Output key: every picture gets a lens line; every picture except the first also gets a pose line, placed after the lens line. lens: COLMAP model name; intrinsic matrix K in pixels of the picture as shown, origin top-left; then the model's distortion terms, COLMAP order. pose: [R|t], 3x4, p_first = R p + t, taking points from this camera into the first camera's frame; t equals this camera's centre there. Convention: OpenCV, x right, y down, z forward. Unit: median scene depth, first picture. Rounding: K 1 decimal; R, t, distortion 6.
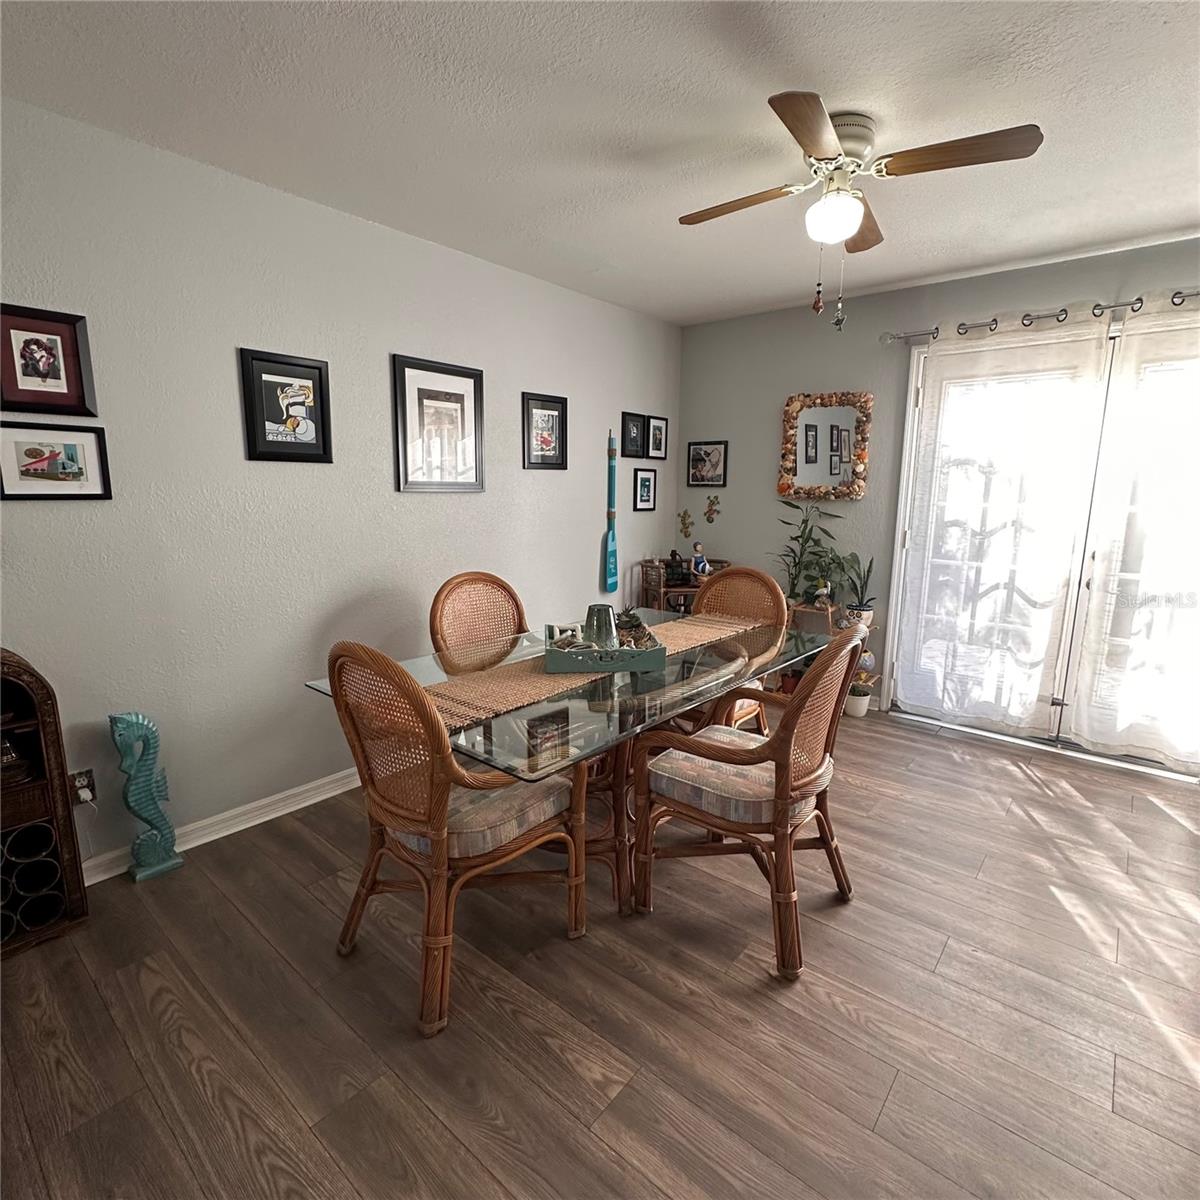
lens RADIAL K [[640.4, 0, 599.3], [0, 640.4, 594.5], [0, 0, 1]] dist [-0.001446, 0.000168]
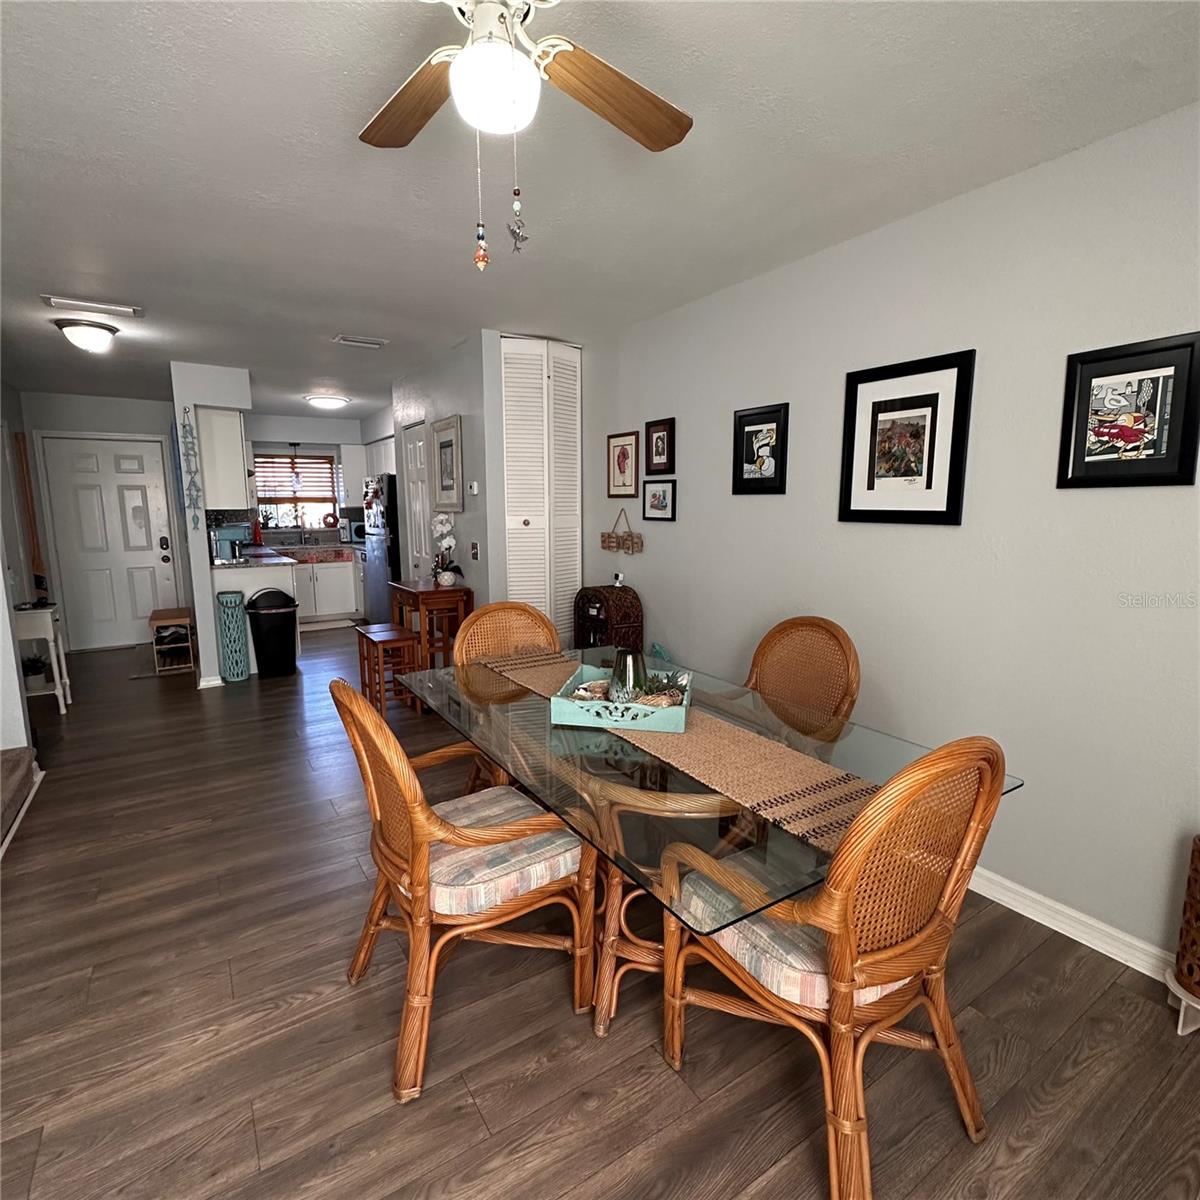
lens RADIAL K [[640.4, 0, 598.0], [0, 640.4, 600.3], [0, 0, 1]] dist [-0.001446, 0.000168]
pose [[-0.283961, 0.129834, -0.950005, 0.781036], [-0.167955, 0.968736, 0.182597, -0.183796], [0.944011, 0.211409, -0.253277, 1.066925]]
